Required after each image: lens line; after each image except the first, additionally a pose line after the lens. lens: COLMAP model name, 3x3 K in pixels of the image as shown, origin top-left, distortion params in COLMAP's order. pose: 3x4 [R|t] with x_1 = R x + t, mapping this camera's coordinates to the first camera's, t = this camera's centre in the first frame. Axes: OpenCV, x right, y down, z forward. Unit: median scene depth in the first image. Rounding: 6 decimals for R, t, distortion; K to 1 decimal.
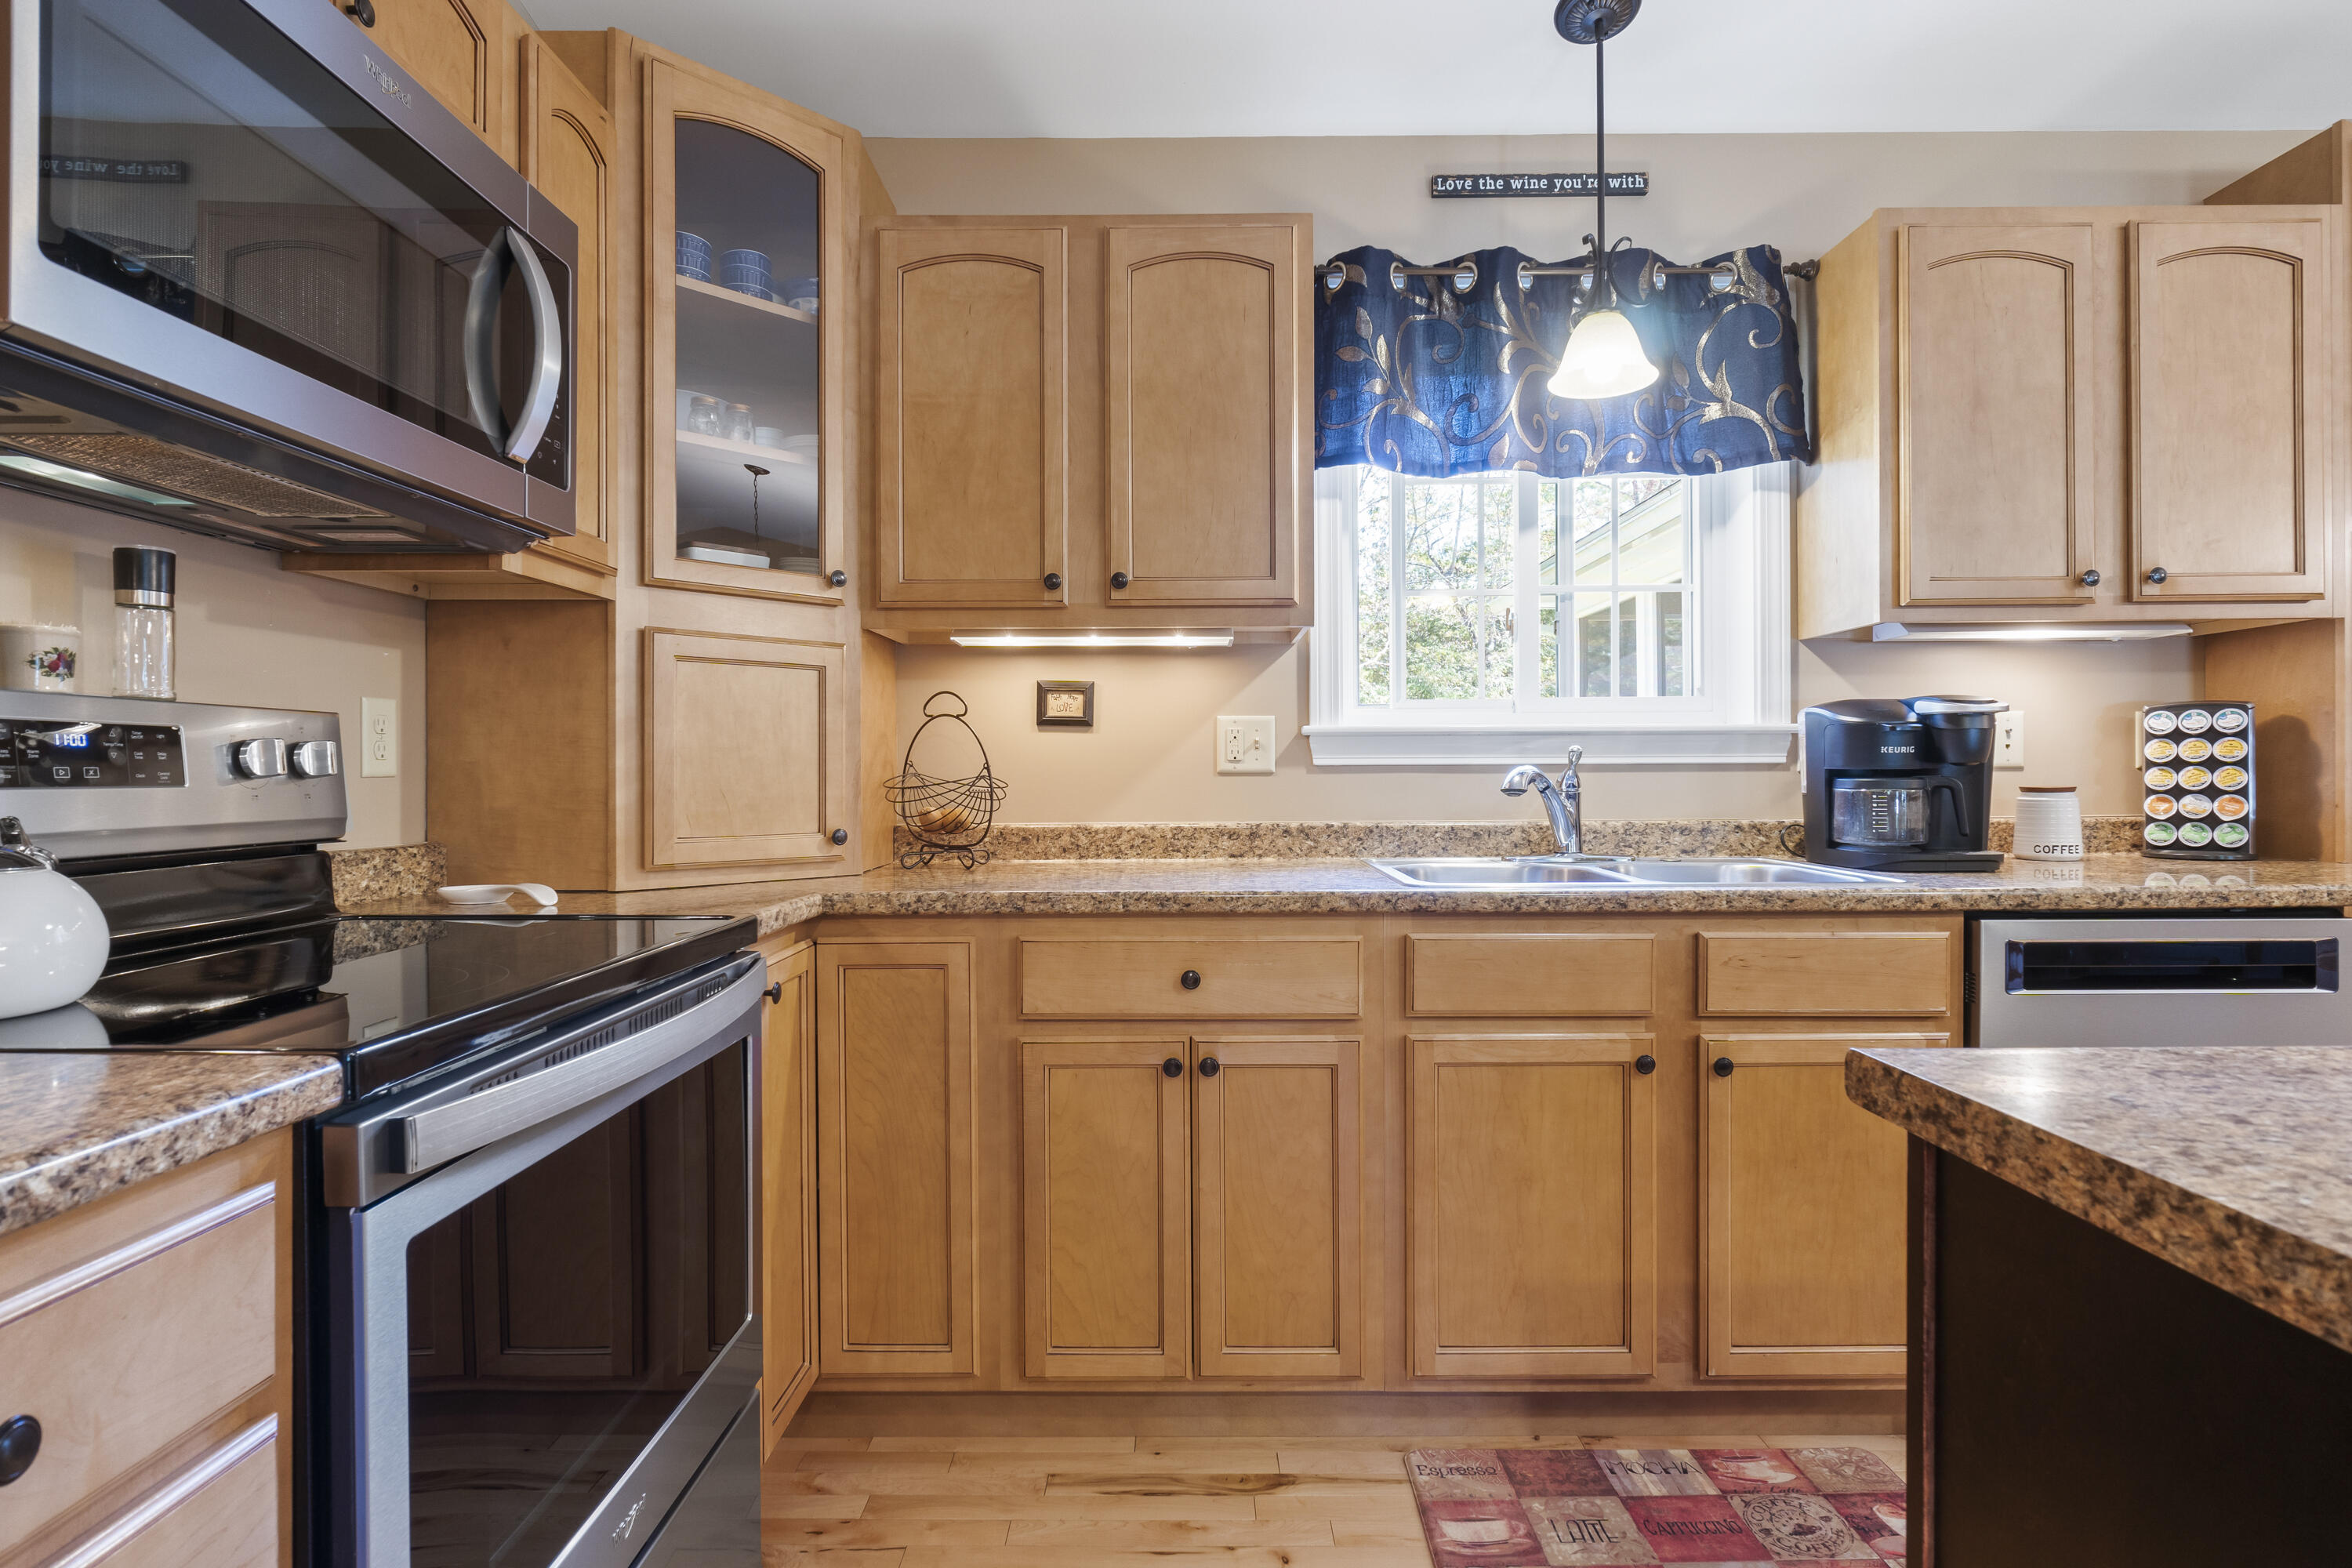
lens RADIAL K [[1171.3, 0, 1175.9], [0, 1171.3, 780.5], [0, 0, 1]] dist [-0.002875, 0.001472]
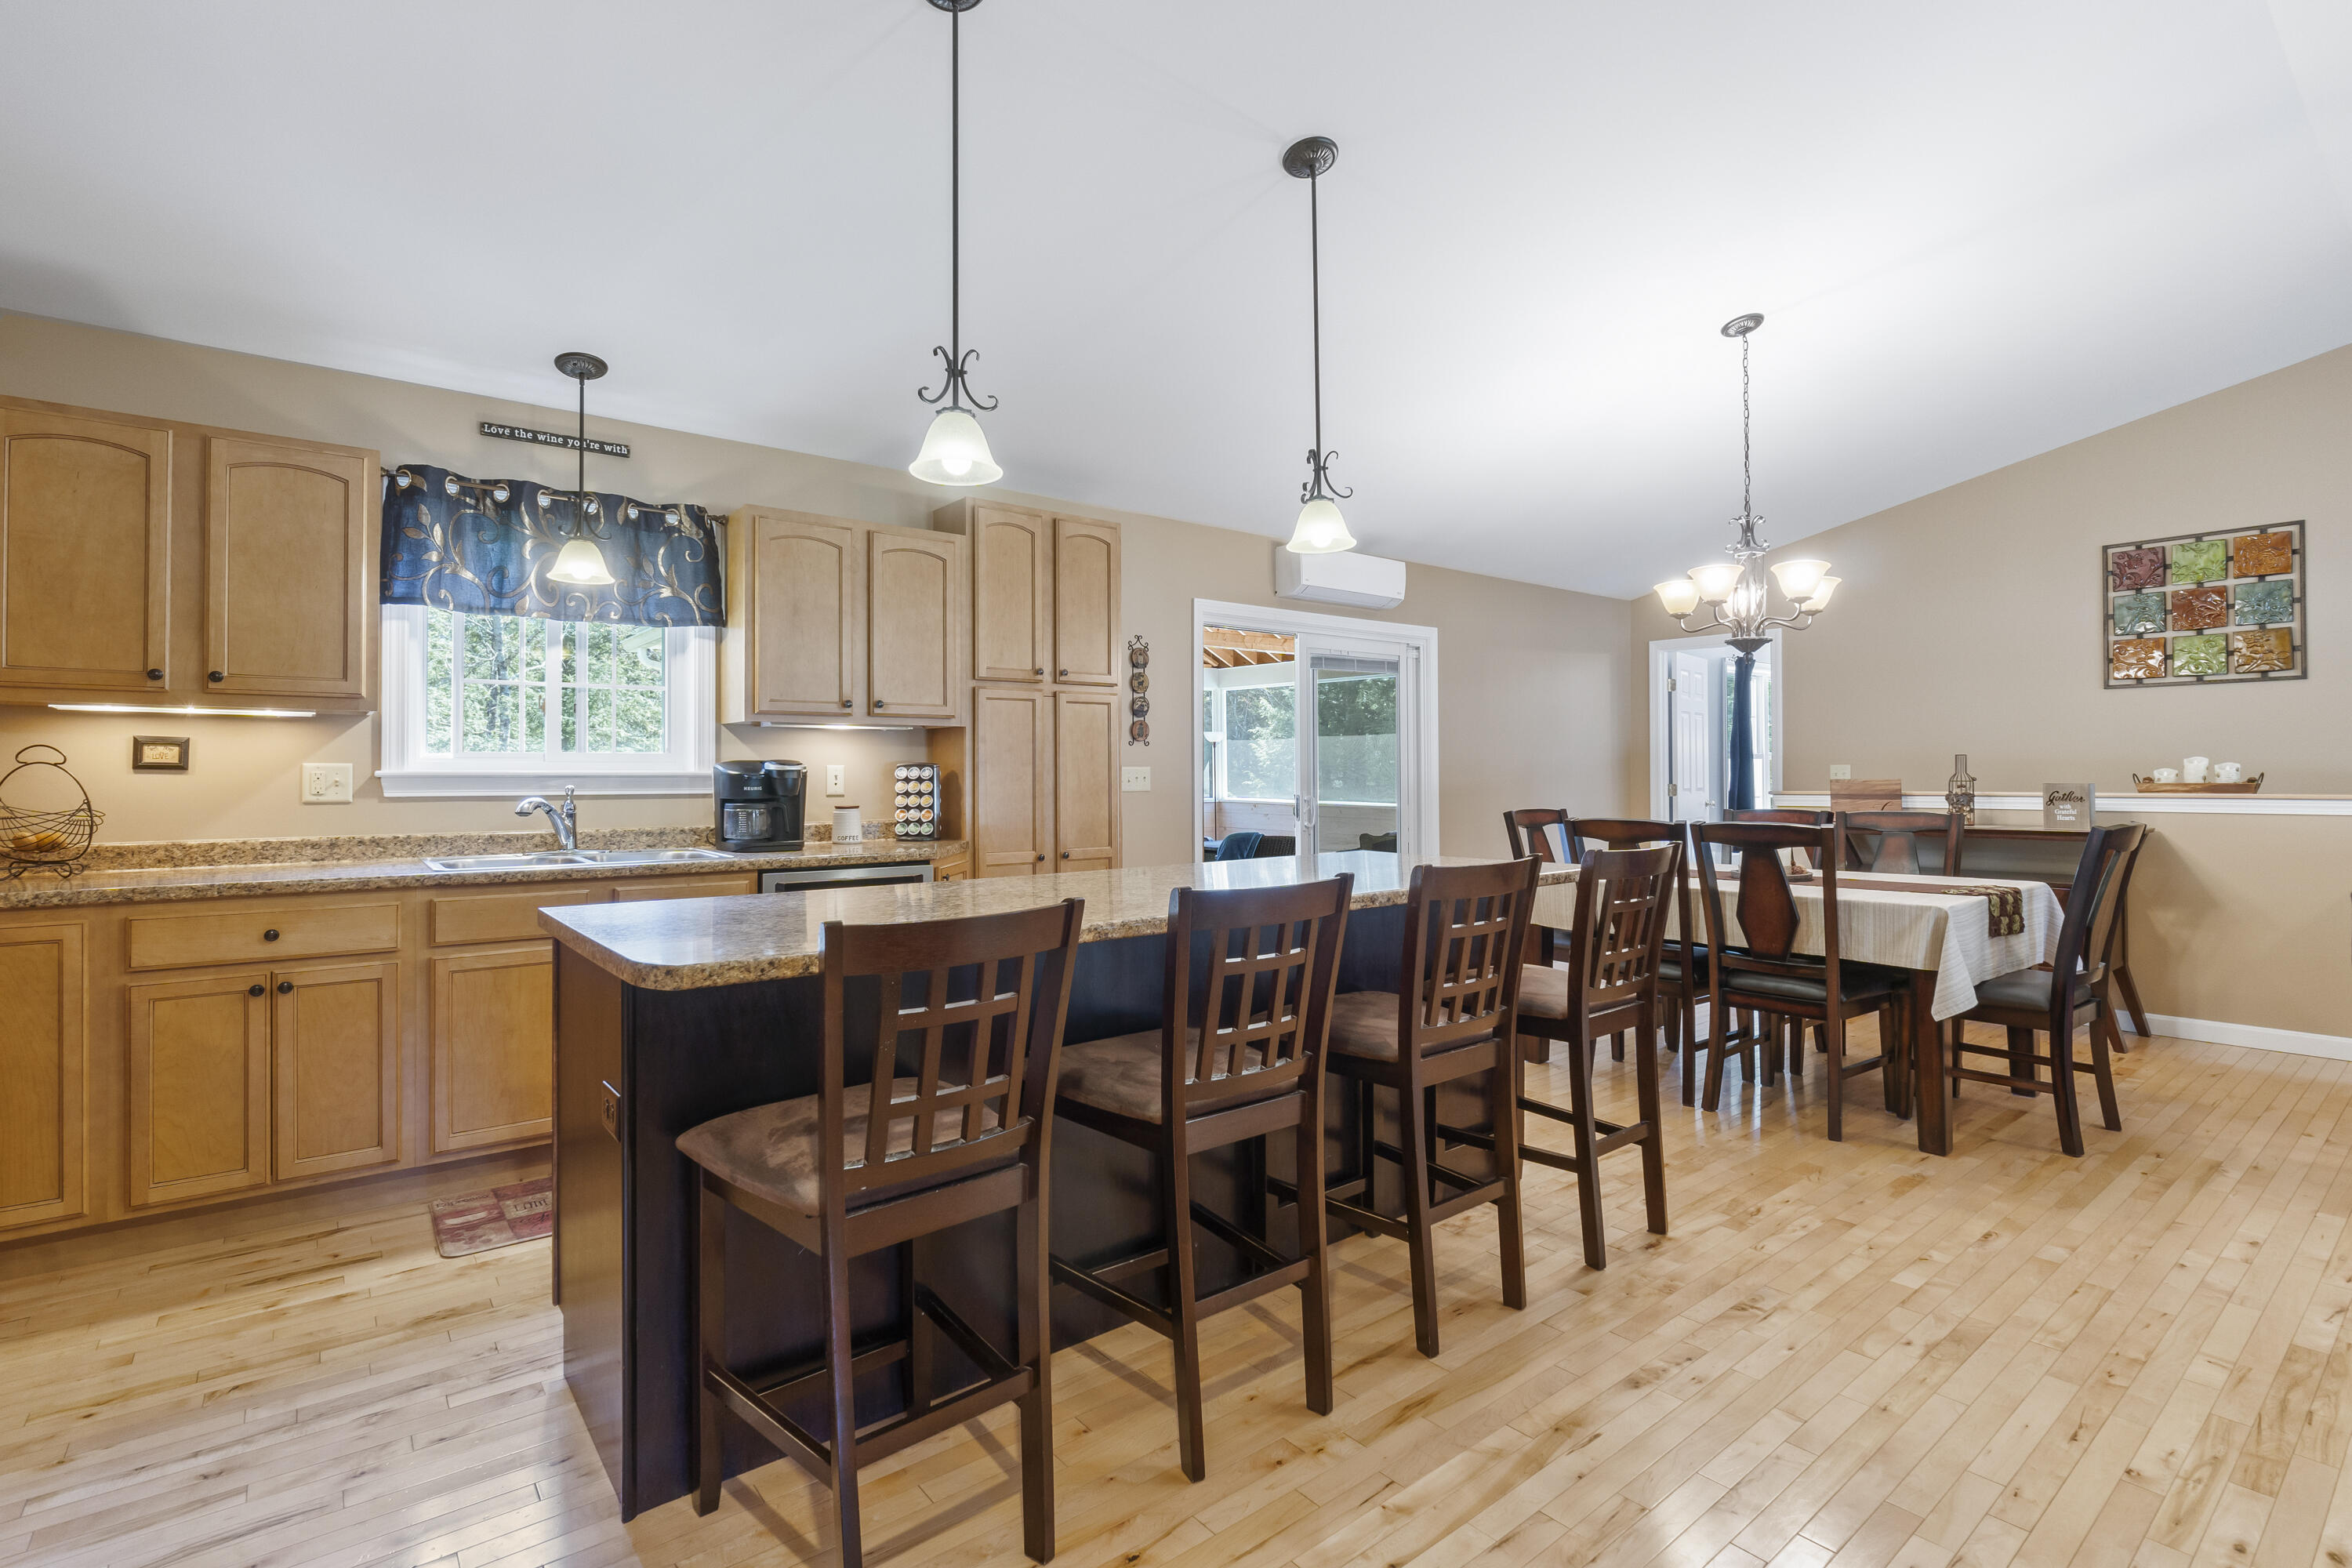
lens RADIAL K [[1100.4, 0, 1174.8], [0, 1100.4, 766.1], [0, 0, 1]] dist [-0.006071, -0.000764]
pose [[0.776475, 0.009641, 0.630074, 0.021530], [-0.000136, 0.999885, -0.015132, -0.035903], [-0.630148, 0.011664, 0.776387, -0.821805]]
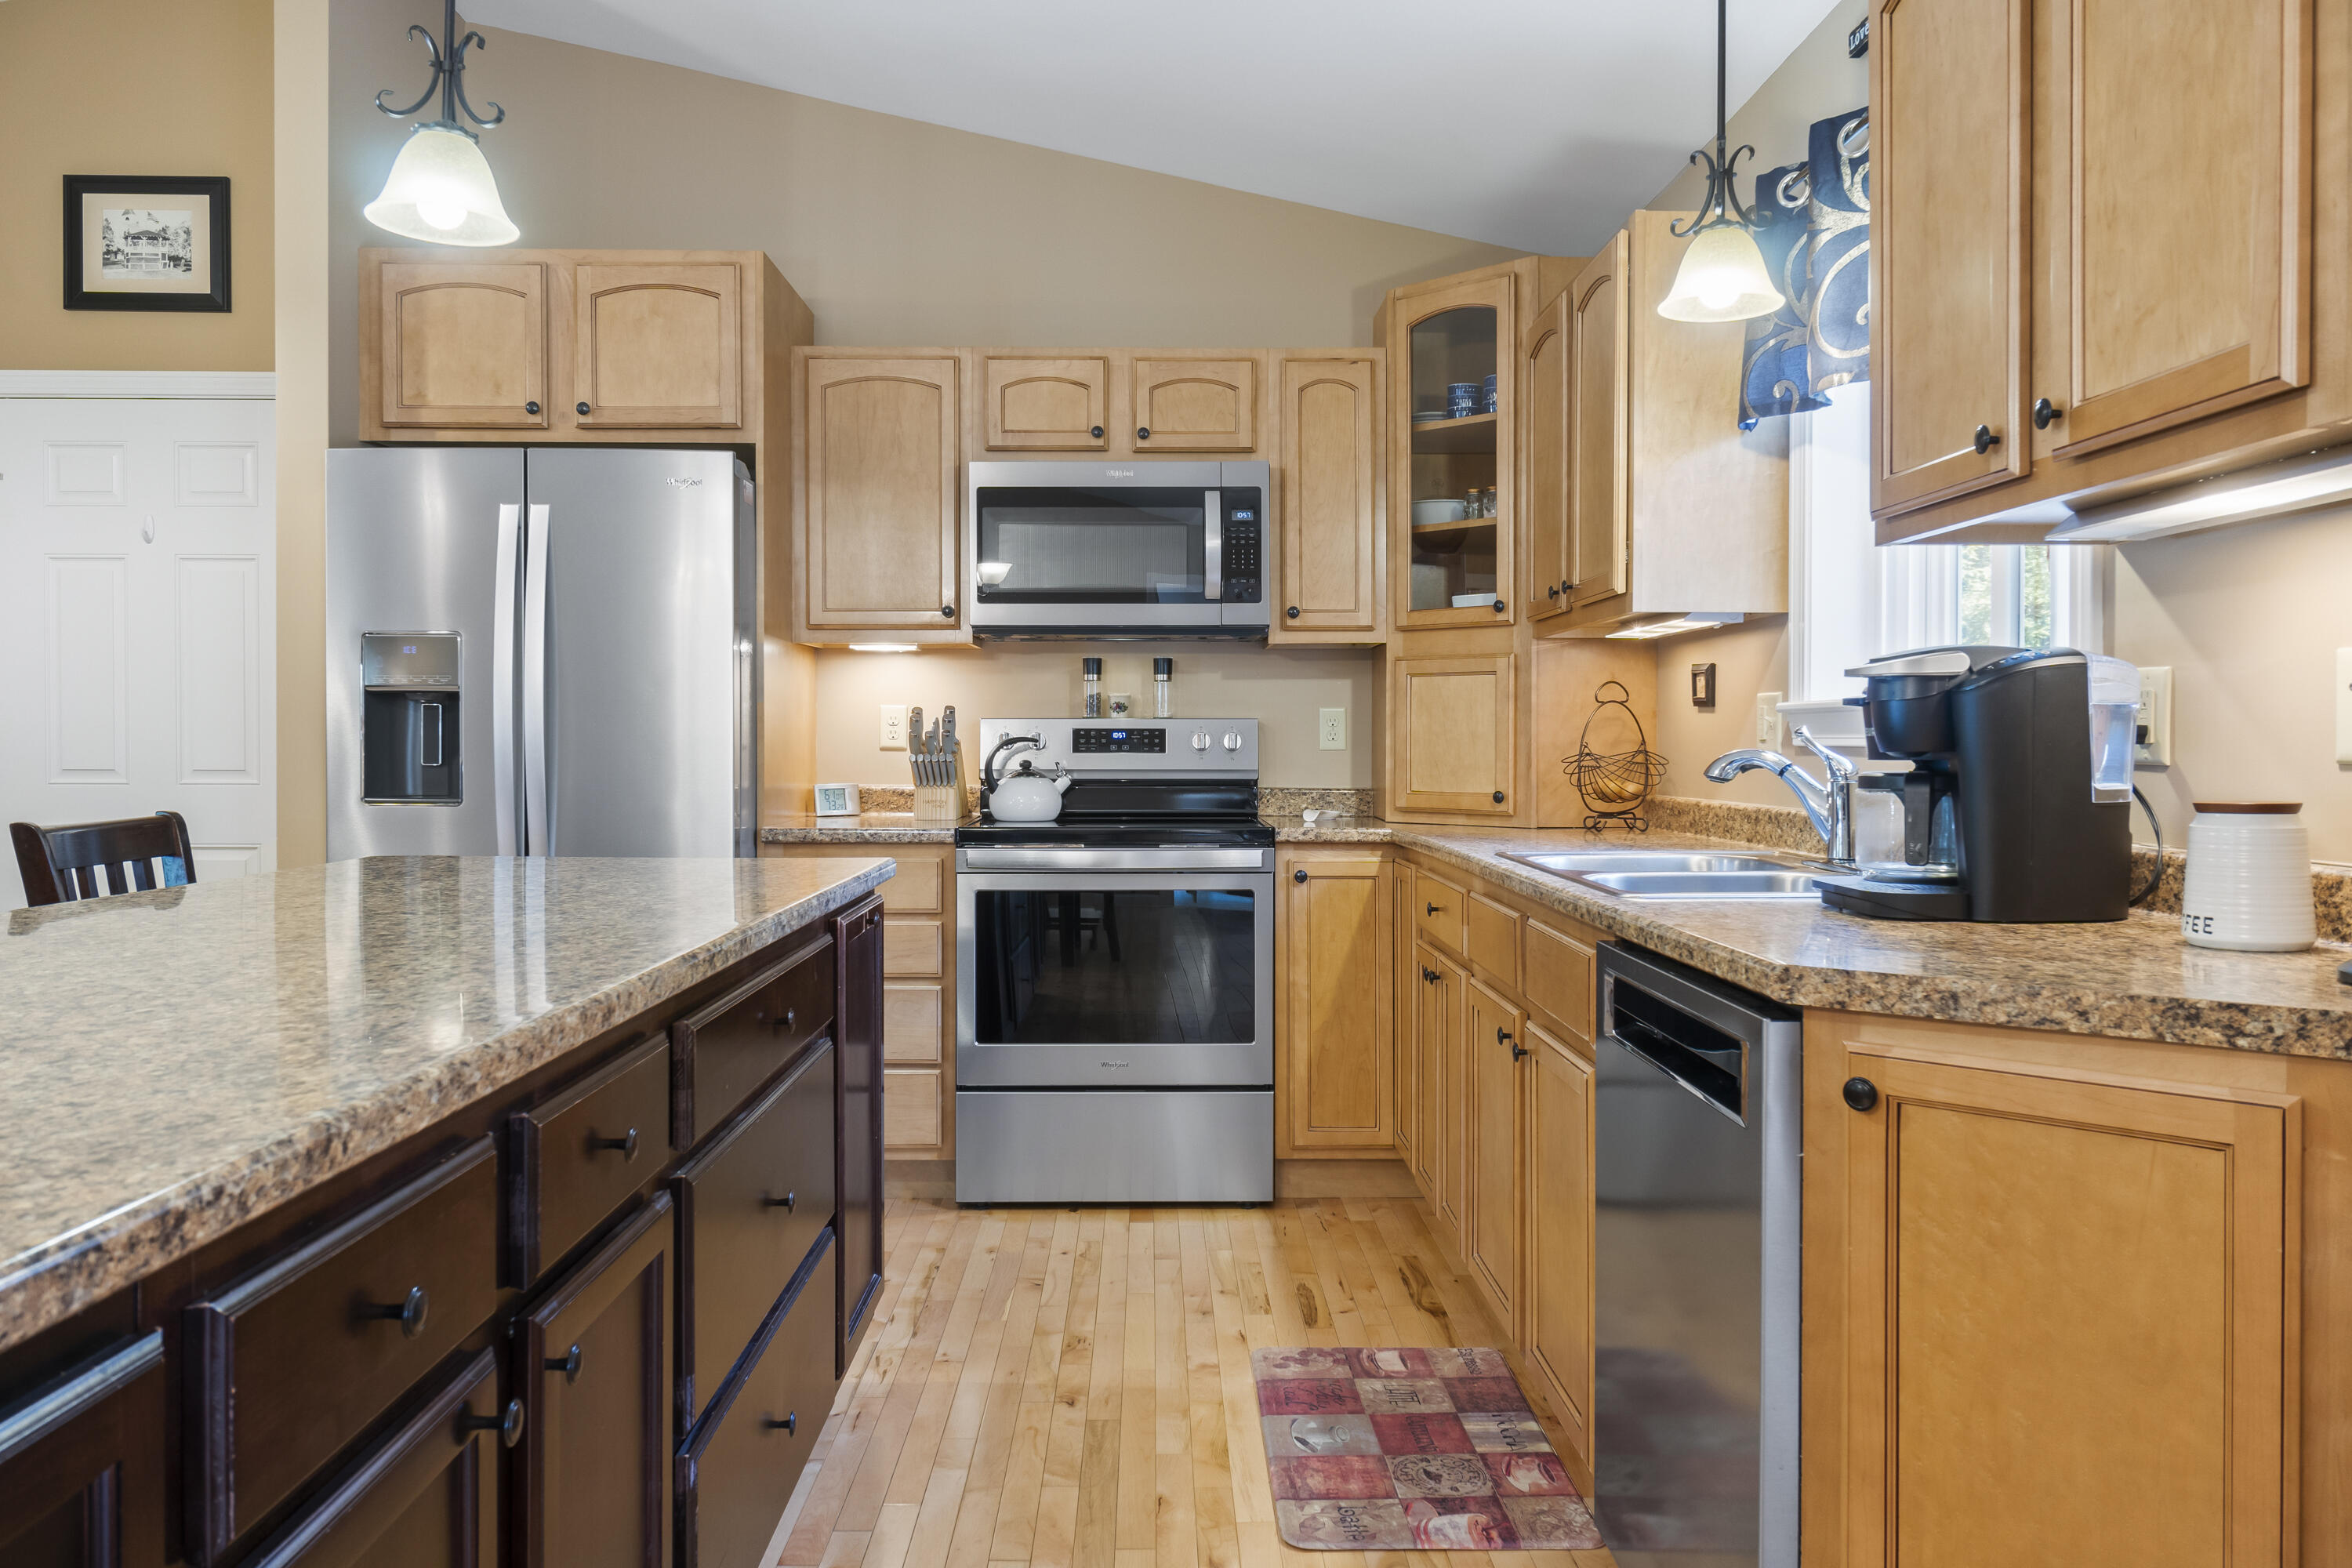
lens RADIAL K [[1658.2, 0, 1180.1], [0, 1658.2, 763.8], [0, 0, 1]] dist [-0.011029, 0.003330]
pose [[0.020967, 0.018470, -0.999610, 1.565516], [-0.007085, 0.999807, 0.018325, -0.021860], [0.999755, 0.006698, 0.021094, 0.571838]]
